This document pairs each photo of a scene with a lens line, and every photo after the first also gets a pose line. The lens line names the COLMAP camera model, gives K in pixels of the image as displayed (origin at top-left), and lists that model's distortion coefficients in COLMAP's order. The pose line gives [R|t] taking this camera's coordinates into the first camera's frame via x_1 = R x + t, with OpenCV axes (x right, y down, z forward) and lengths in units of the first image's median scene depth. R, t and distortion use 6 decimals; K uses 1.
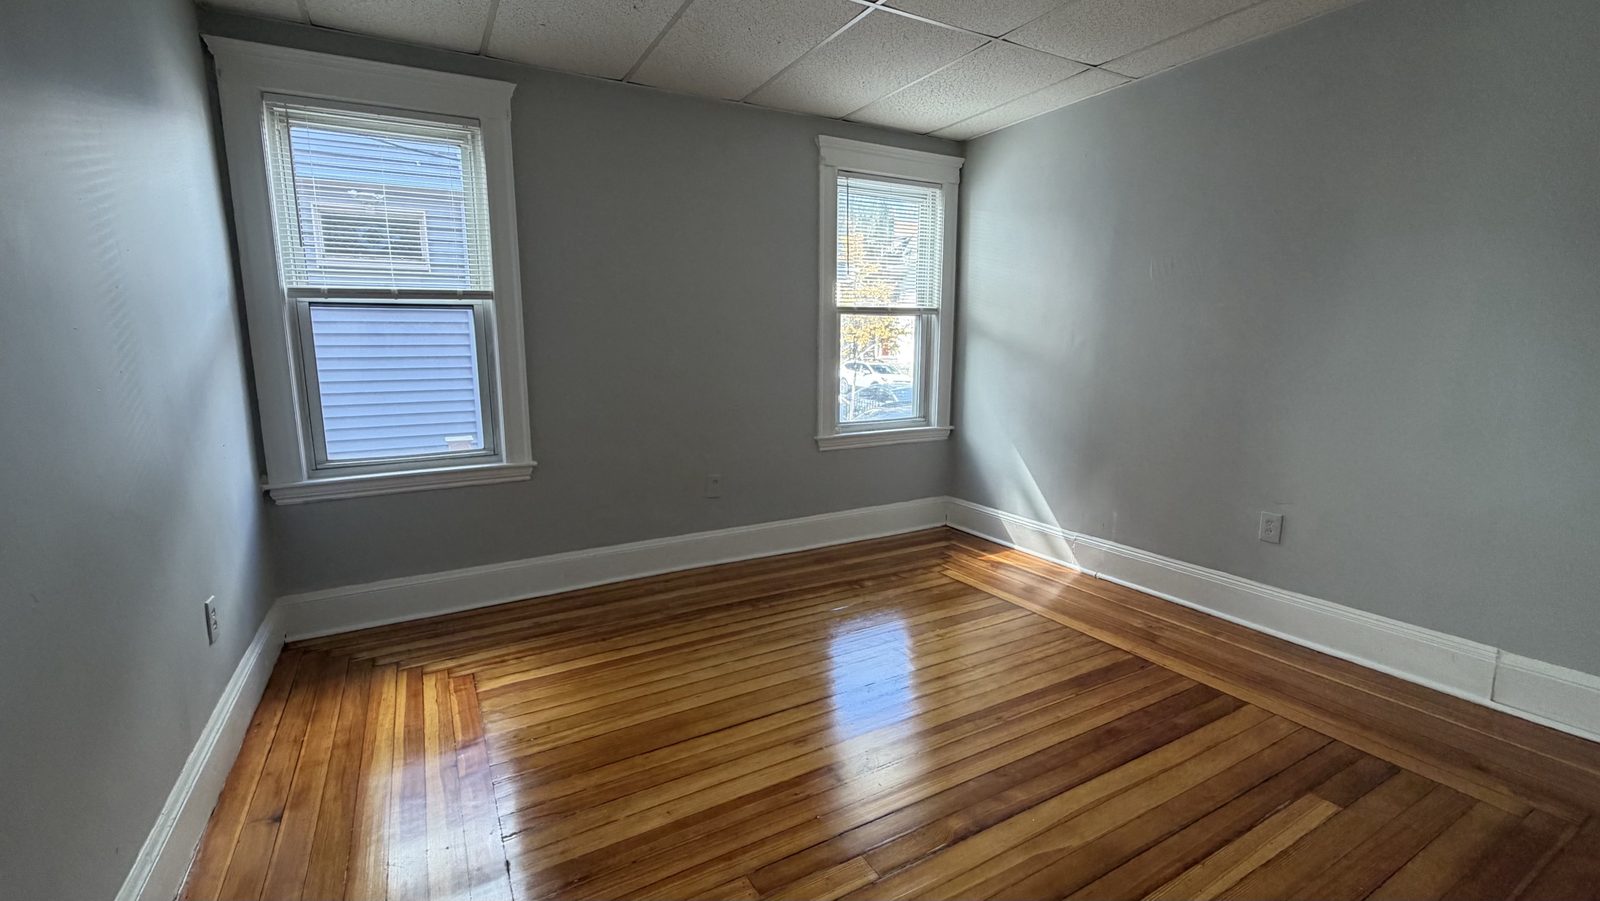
lens RADIAL K [[660.2, 0, 807.2], [0, 660.2, 452.5], [0, 0, 1]] dist [0.000077, 0.000019]
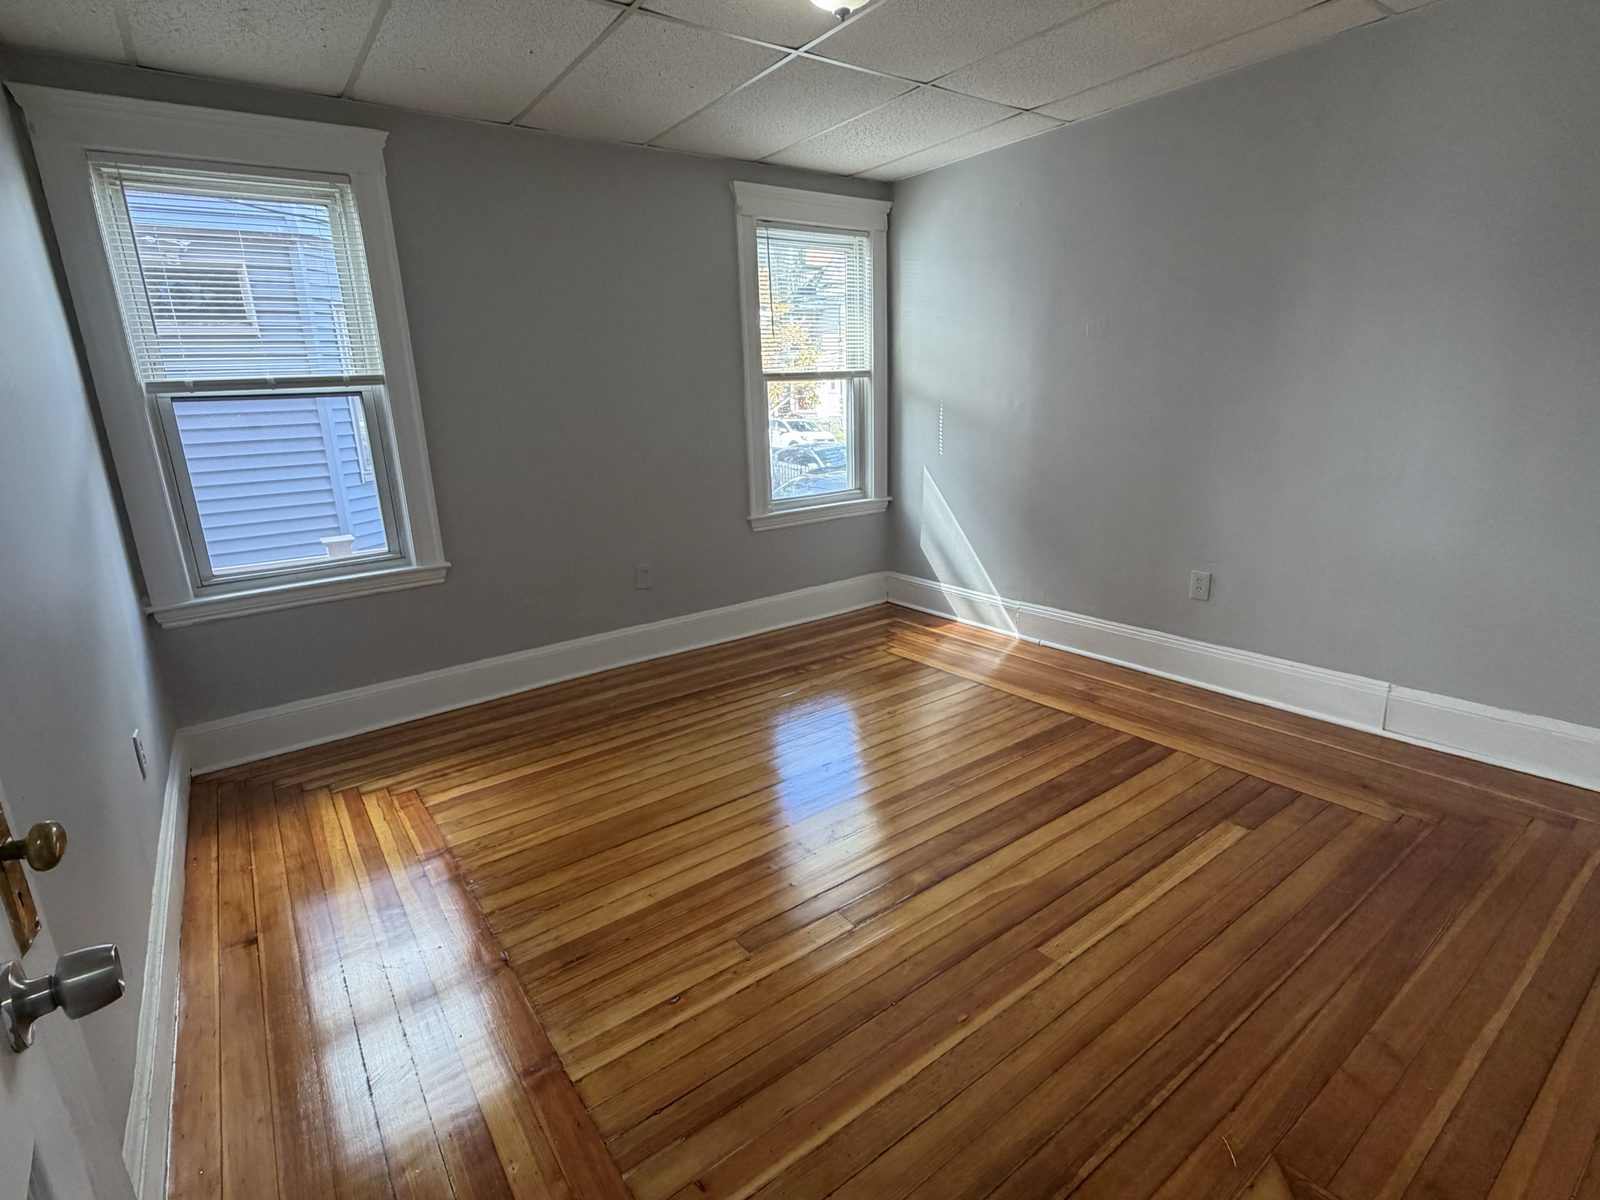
lens RADIAL K [[749.6, 0, 800.8], [0, 749.6, 597.8], [0, 0, 1]] dist [0.002249, -0.000300]
pose [[0.992844, -0.062973, 0.101469, -0.041063], [0.052672, 0.993472, 0.101188, -0.019579], [-0.107179, -0.095120, 0.989679, -0.100471]]
